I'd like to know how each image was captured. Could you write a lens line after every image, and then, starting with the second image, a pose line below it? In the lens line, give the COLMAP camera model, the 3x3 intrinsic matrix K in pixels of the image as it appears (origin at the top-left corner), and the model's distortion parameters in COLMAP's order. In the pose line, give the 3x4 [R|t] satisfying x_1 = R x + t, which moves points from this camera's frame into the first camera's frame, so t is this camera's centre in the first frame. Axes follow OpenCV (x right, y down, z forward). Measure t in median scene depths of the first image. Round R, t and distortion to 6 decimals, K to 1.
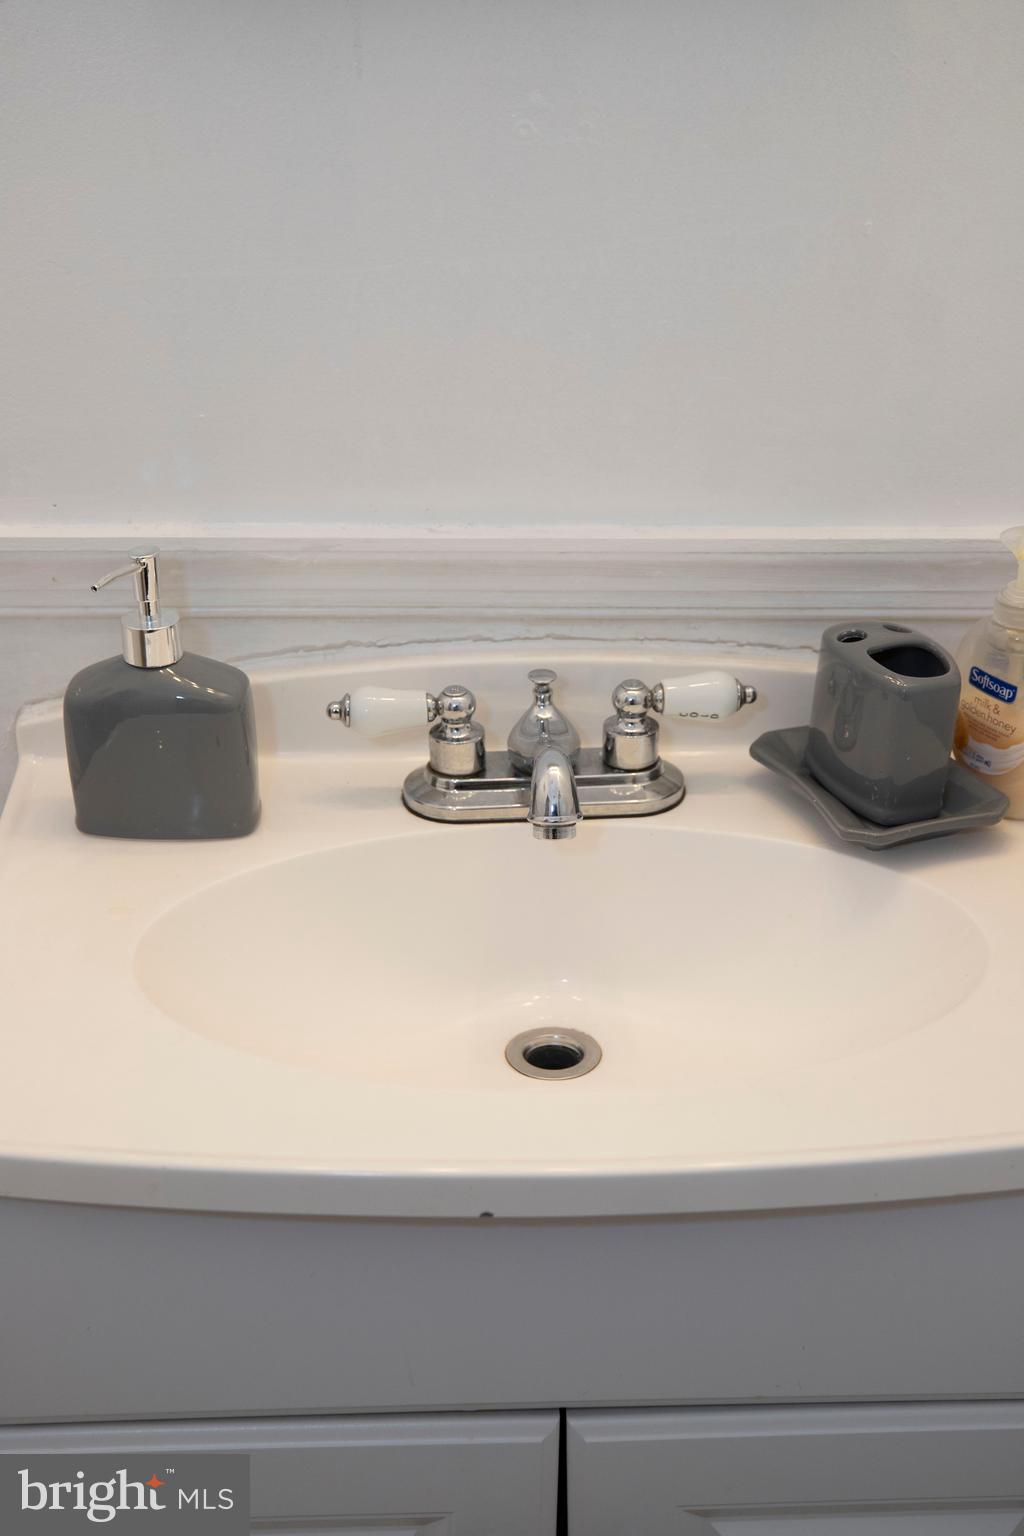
lens RADIAL K [[2383.6, 0, 512.0], [0, 2383.6, 768.0], [0, 0, 1]] dist [0.092294, 0.072407]
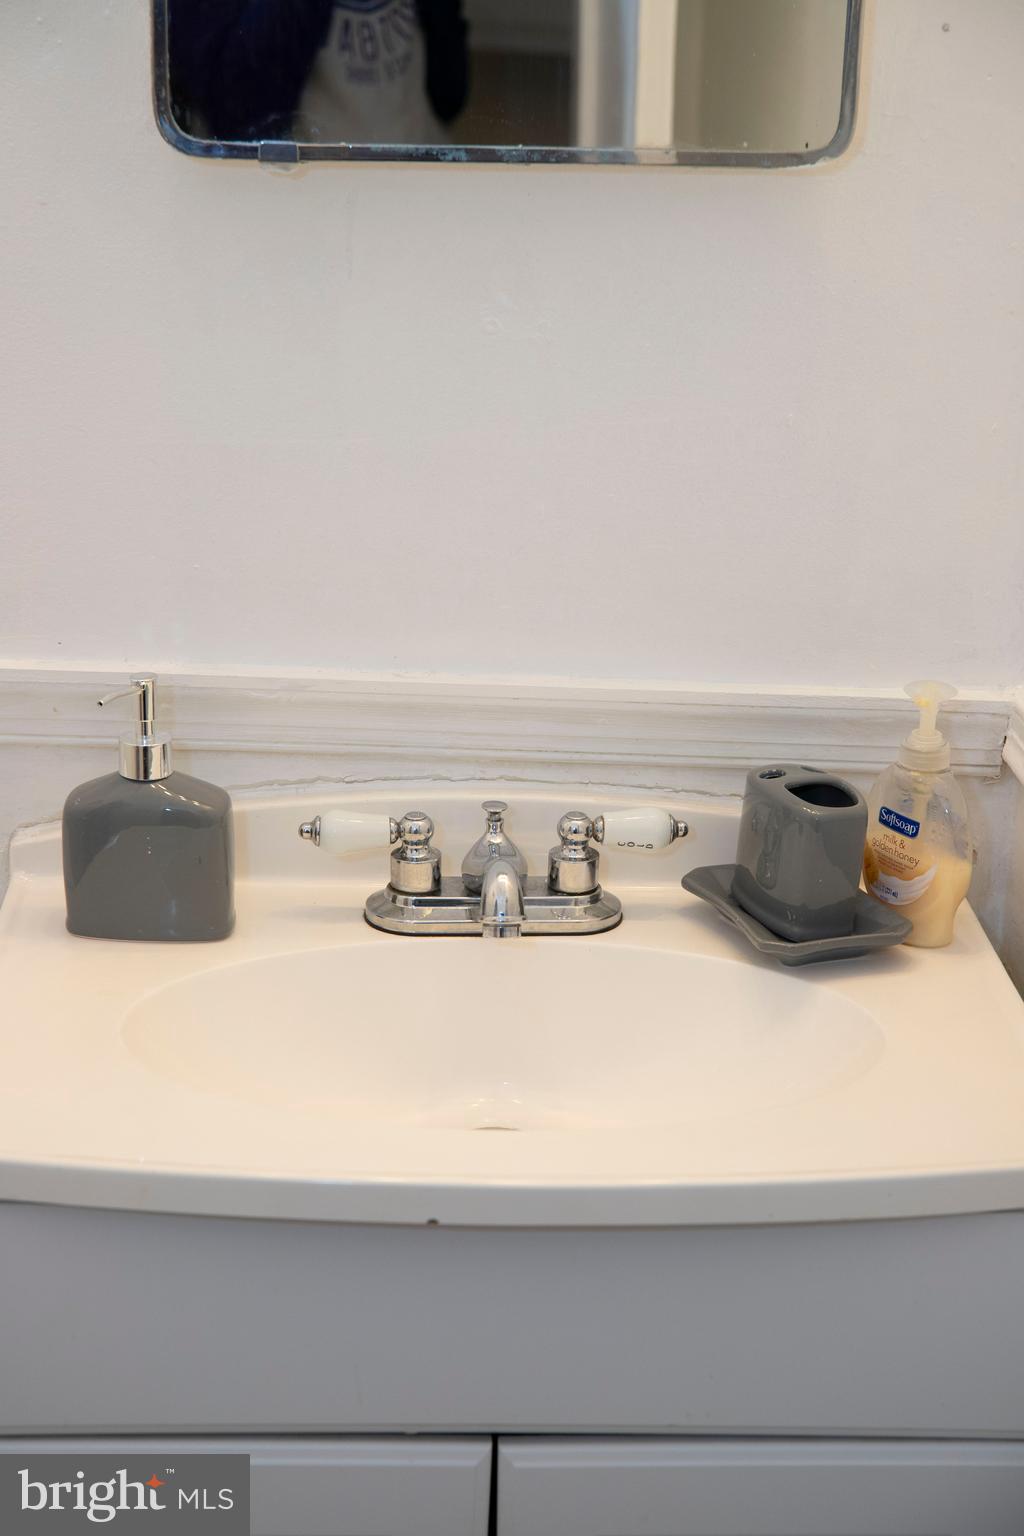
lens RADIAL K [[2888.5, 0, 512.0], [0, 2888.5, 768.0], [0, 0, 1]] dist [0.237489, -0.023952]
pose [[0.999532, 0.027306, 0.013810, 0.001717], [-0.025118, 0.989923, -0.139361, 0.130807], [-0.017476, 0.138949, 0.990145, -0.331011]]
